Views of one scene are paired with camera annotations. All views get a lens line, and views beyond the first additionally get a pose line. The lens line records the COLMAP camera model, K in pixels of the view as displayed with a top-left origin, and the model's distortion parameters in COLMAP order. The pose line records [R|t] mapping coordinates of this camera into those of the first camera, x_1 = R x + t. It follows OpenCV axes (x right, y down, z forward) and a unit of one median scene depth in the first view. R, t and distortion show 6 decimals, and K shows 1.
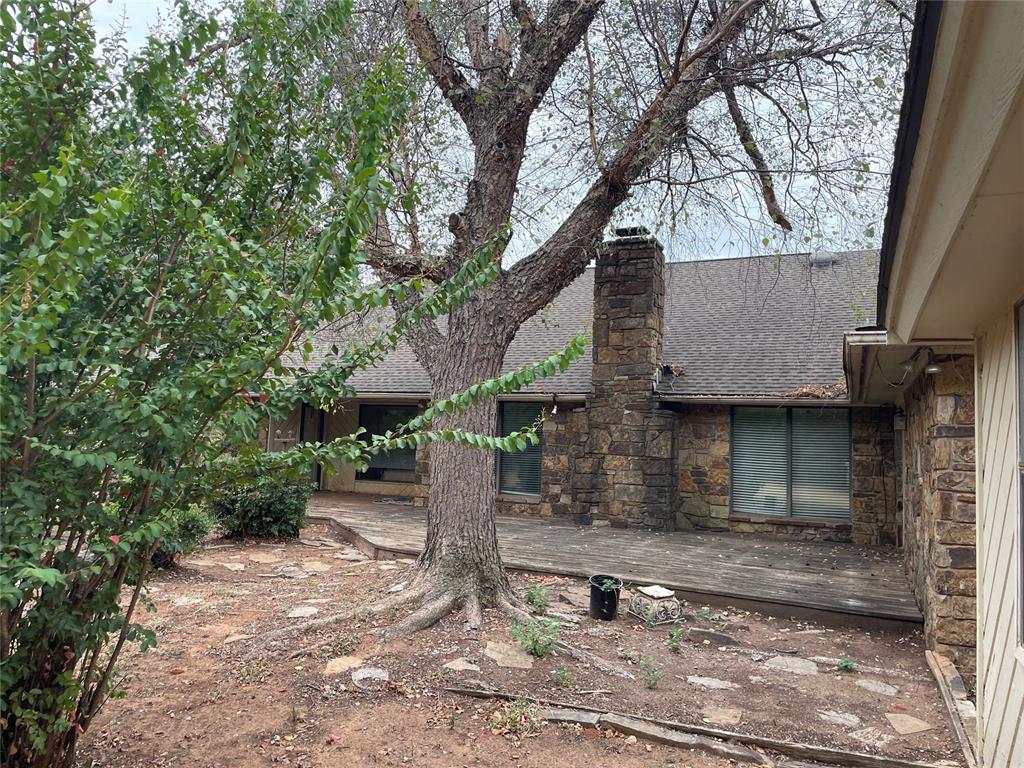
lens RADIAL K [[774.1, 0, 507.7], [0, 774.1, 387.6], [0, 0, 1]] dist [0.099503, -0.136901]
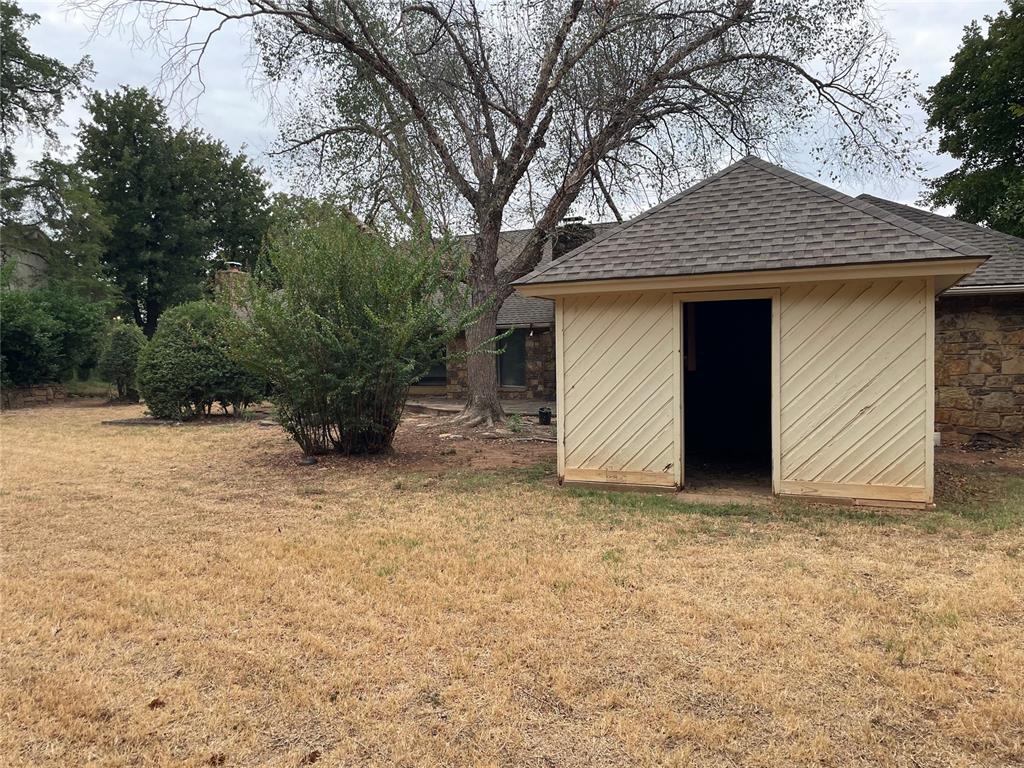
lens RADIAL K [[774.1, 0, 507.7], [0, 774.1, 387.6], [0, 0, 1]] dist [0.099503, -0.136901]
pose [[0.998684, -0.051069, -0.004657, 0.023745], [0.051272, 0.992704, 0.109130, -0.072963], [-0.000950, -0.109225, 0.994017, -1.199397]]
